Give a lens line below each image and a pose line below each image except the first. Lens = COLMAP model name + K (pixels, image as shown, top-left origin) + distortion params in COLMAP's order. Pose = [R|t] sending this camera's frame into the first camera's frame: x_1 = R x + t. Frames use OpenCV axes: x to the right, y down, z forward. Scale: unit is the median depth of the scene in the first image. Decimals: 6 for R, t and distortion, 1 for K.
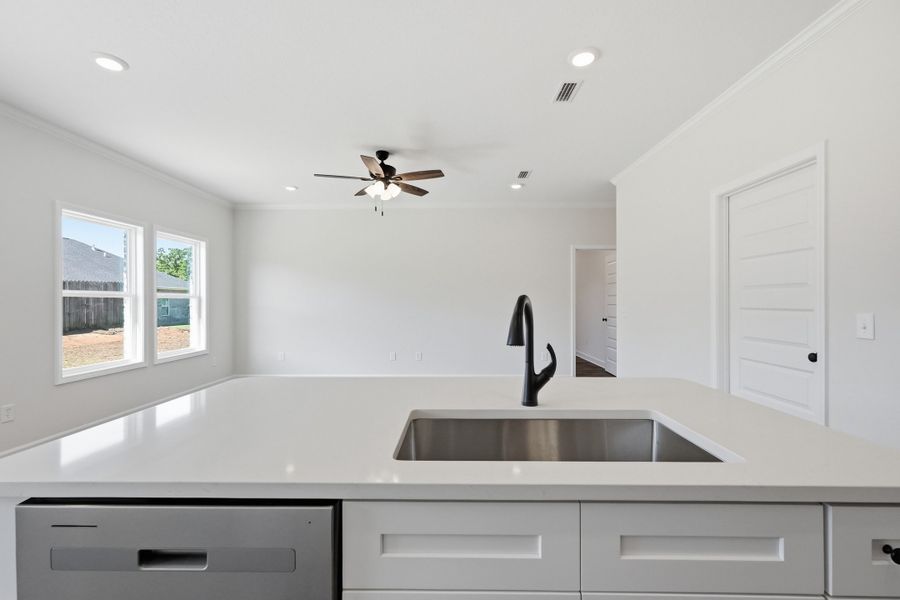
lens RADIAL K [[384.4, 0, 452.5], [0, 384.4, 301.1], [0, 0, 1]] dist [-0.000384, -0.000017]
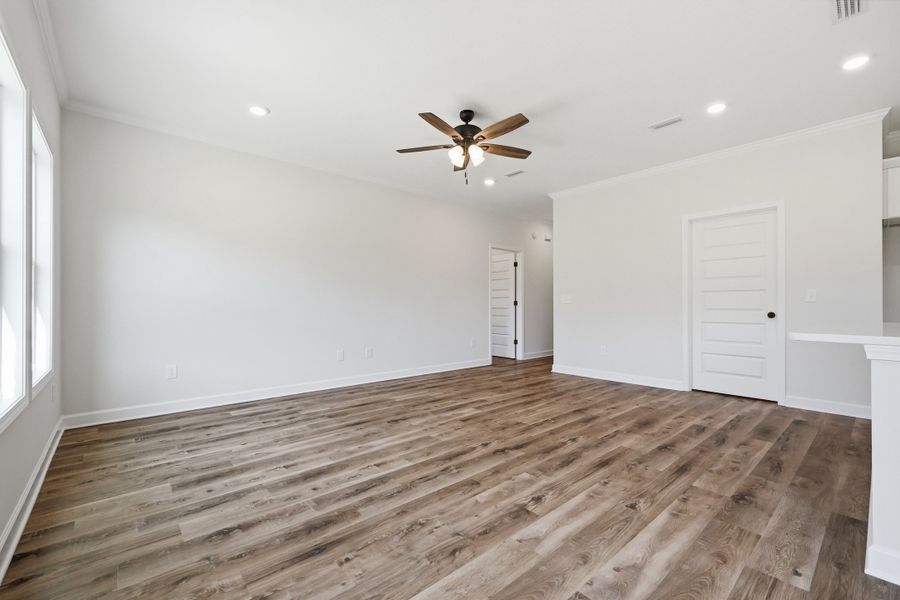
lens RADIAL K [[380.0, 0, 450.0], [0, 380.0, 300.0], [0, 0, 1]] dist [-0.003093, 0.000057]
pose [[0.745165, 0.011238, 0.666786, -0.788783], [-0.001817, 0.999889, -0.014822, 0.058538], [-0.666878, 0.009833, 0.745102, 0.370737]]
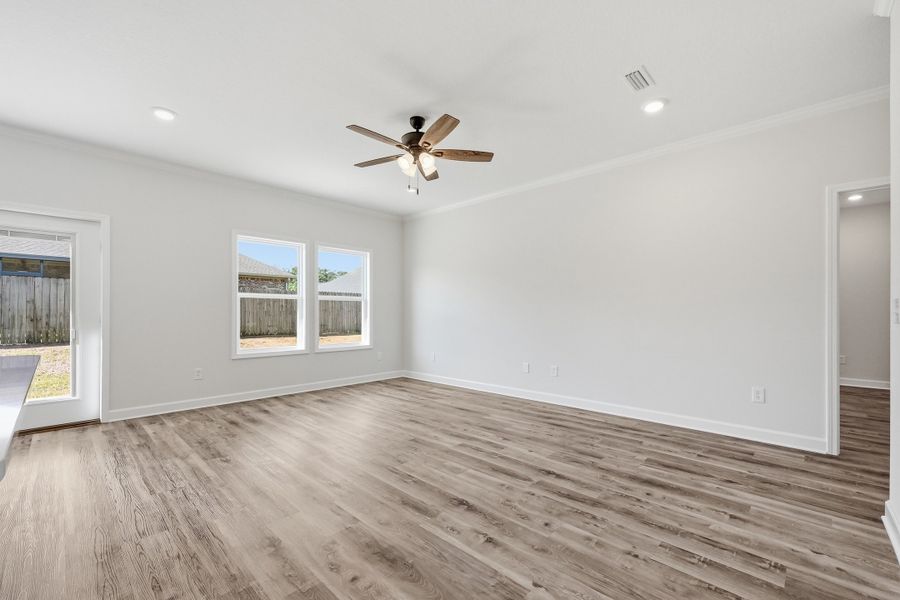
lens RADIAL K [[380.4, 0, 449.3], [0, 380.4, 313.1], [0, 0, 1]] dist [-0.006660, 0.000188]
pose [[0.728713, 0.000669, -0.684819, 0.428611], [0.001445, 0.999996, 0.002515, 0.037930], [0.684818, -0.002822, 0.728709, 0.441402]]
